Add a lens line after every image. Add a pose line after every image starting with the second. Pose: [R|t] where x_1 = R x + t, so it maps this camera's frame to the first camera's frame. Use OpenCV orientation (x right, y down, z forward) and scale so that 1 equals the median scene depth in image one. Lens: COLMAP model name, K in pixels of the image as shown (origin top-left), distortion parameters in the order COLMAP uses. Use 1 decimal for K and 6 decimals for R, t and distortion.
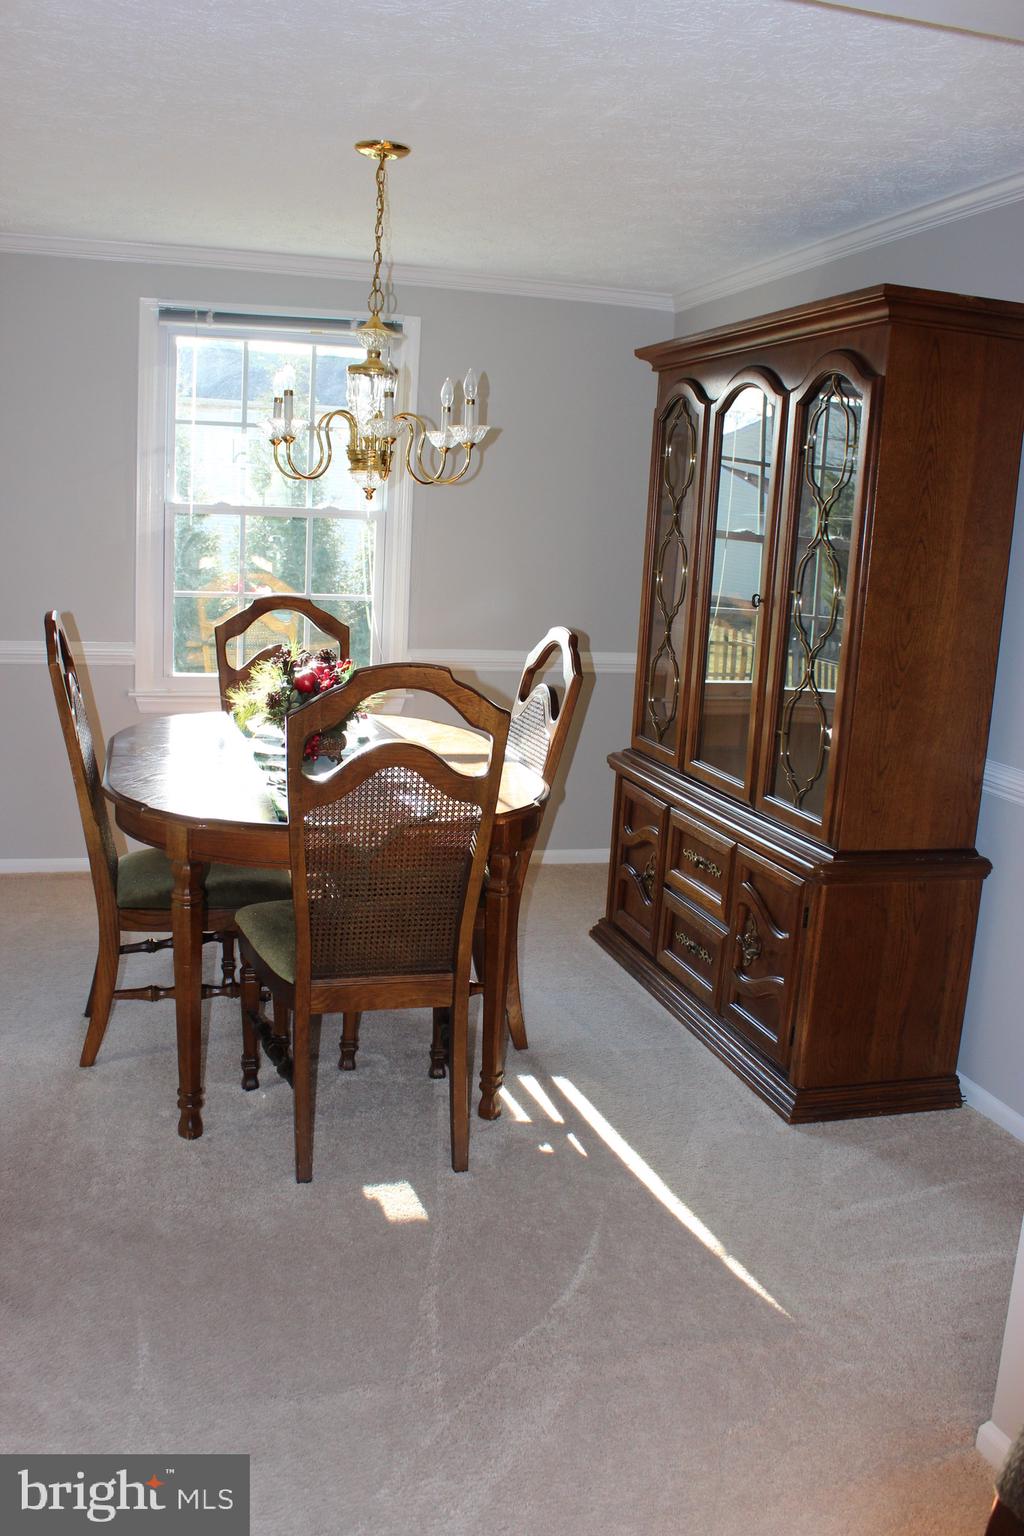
lens RADIAL K [[1323.4, 0, 514.5], [0, 1323.4, 771.7], [0, 0, 1]] dist [-0.142583, 0.114874]
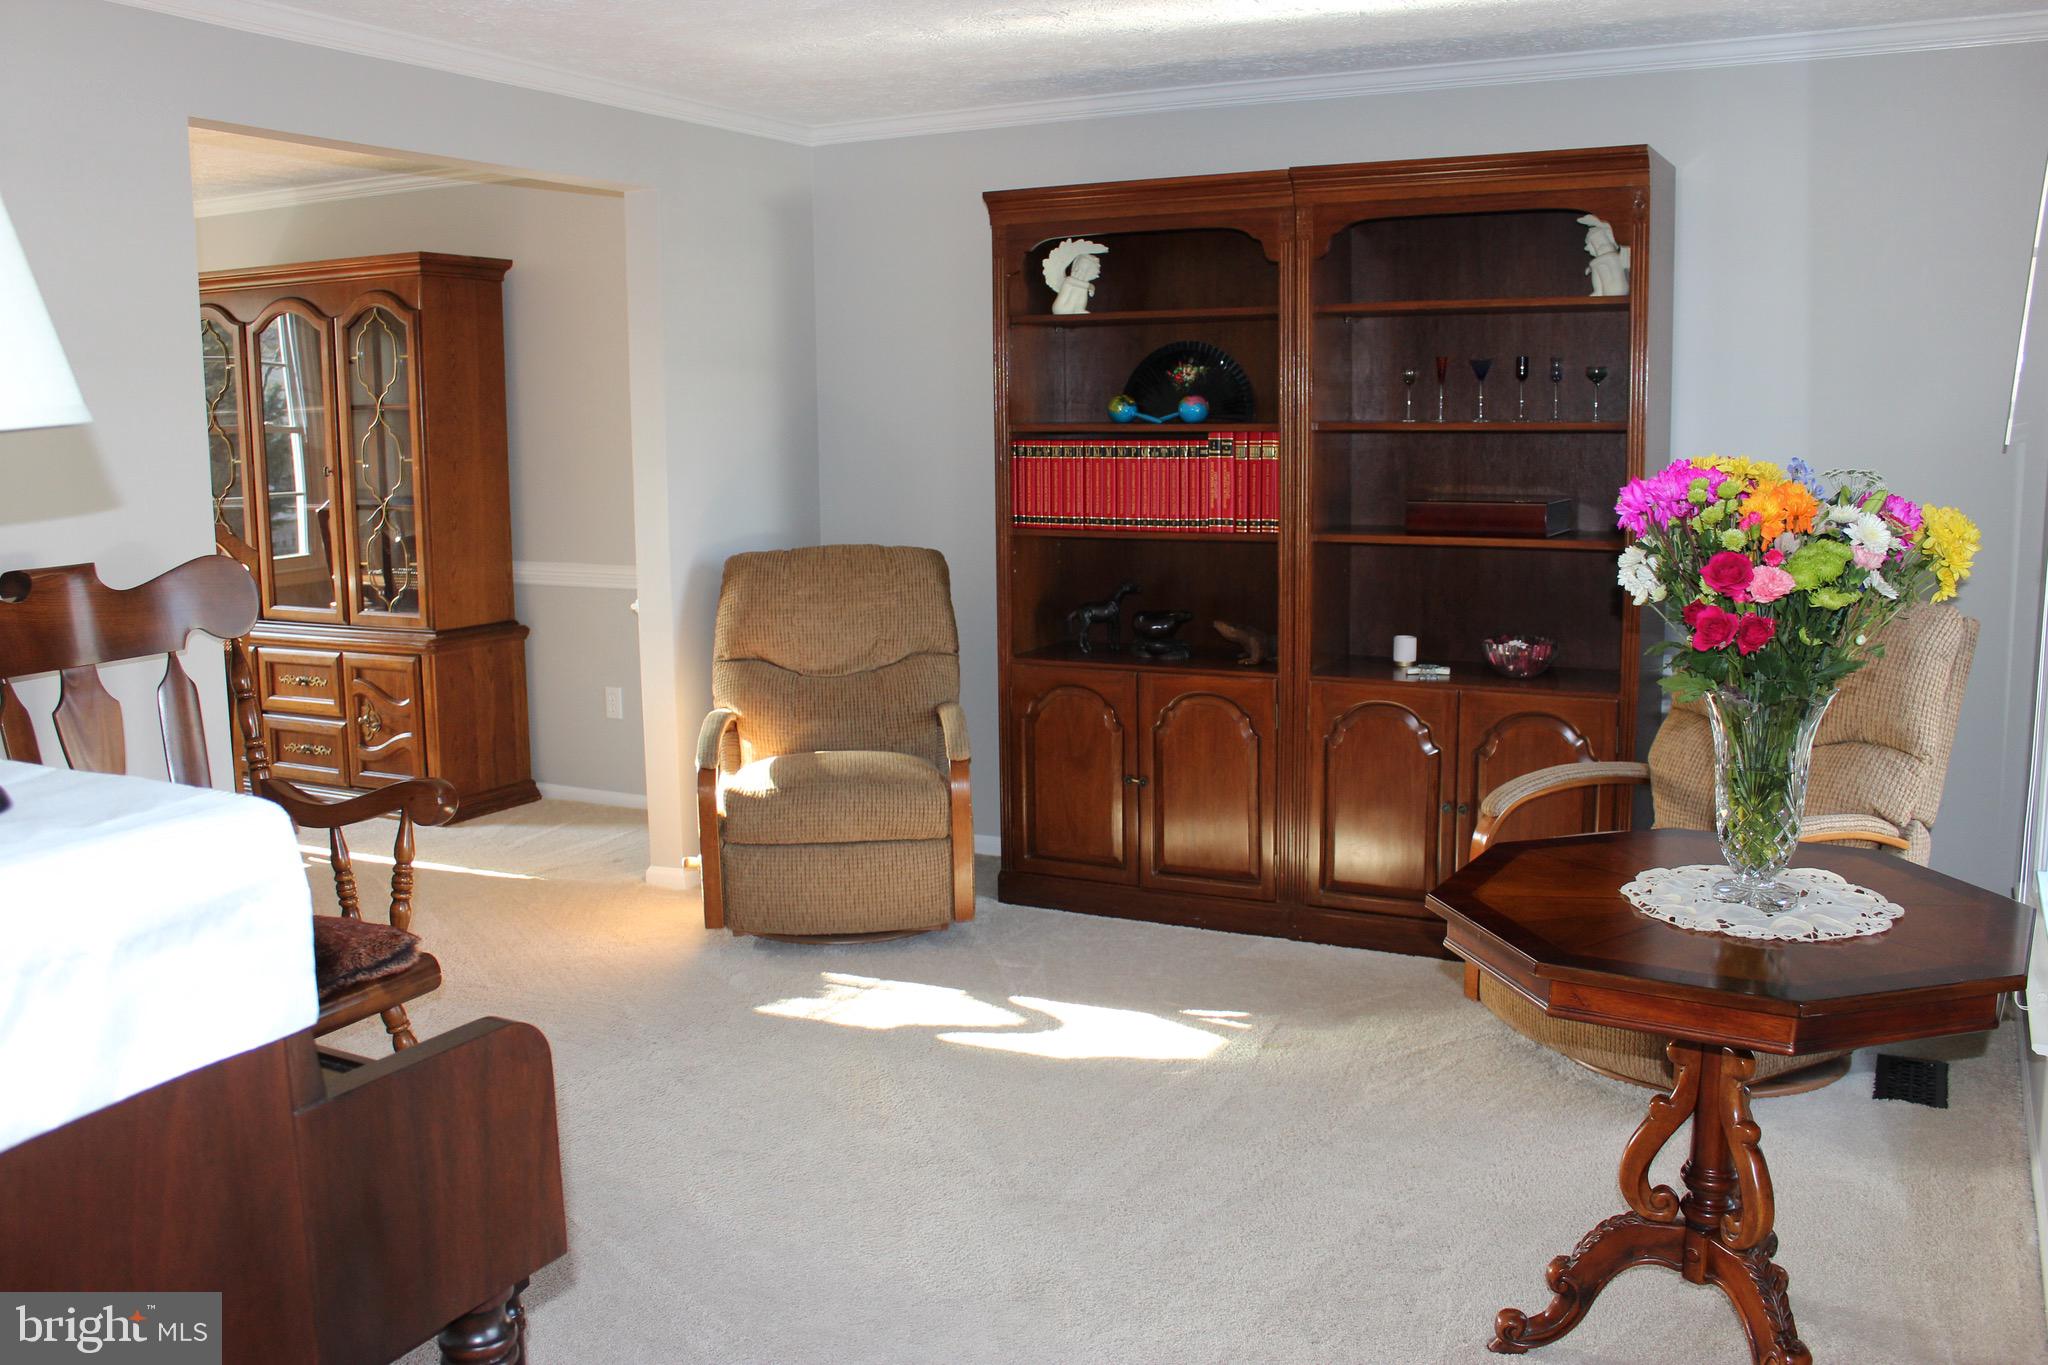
lens RADIAL K [[1764.6, 0, 1027.9], [0, 1764.6, 681.2], [0, 0, 1]] dist [-0.142583, 0.114874]
pose [[0.693848, -0.165874, 0.700757, -0.643726], [0.185410, 0.981452, 0.048734, 0.139677], [-0.695844, 0.096113, 0.711733, -0.807489]]
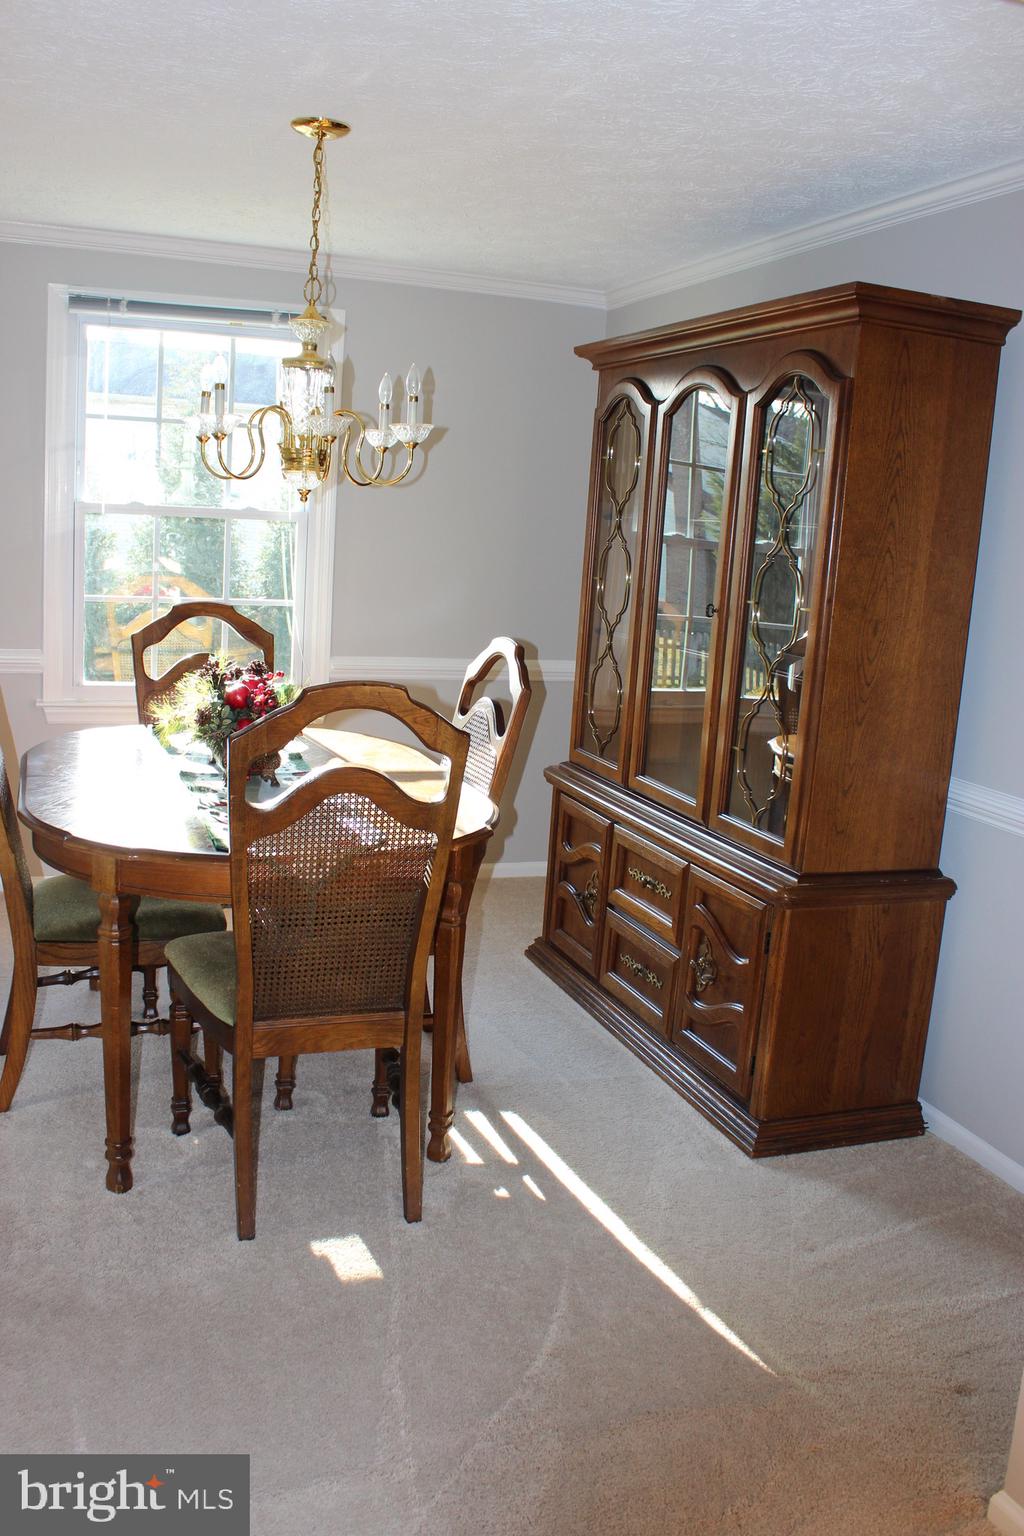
lens RADIAL K [[1323.4, 0, 512.7], [0, 1323.4, 773.4], [0, 0, 1]] dist [-0.142583, 0.114874]
pose [[0.997125, -0.004086, 0.075659, -0.035485], [0.003968, 0.999991, 0.001705, -0.014846], [-0.075665, -0.001400, 0.997132, 0.057483]]
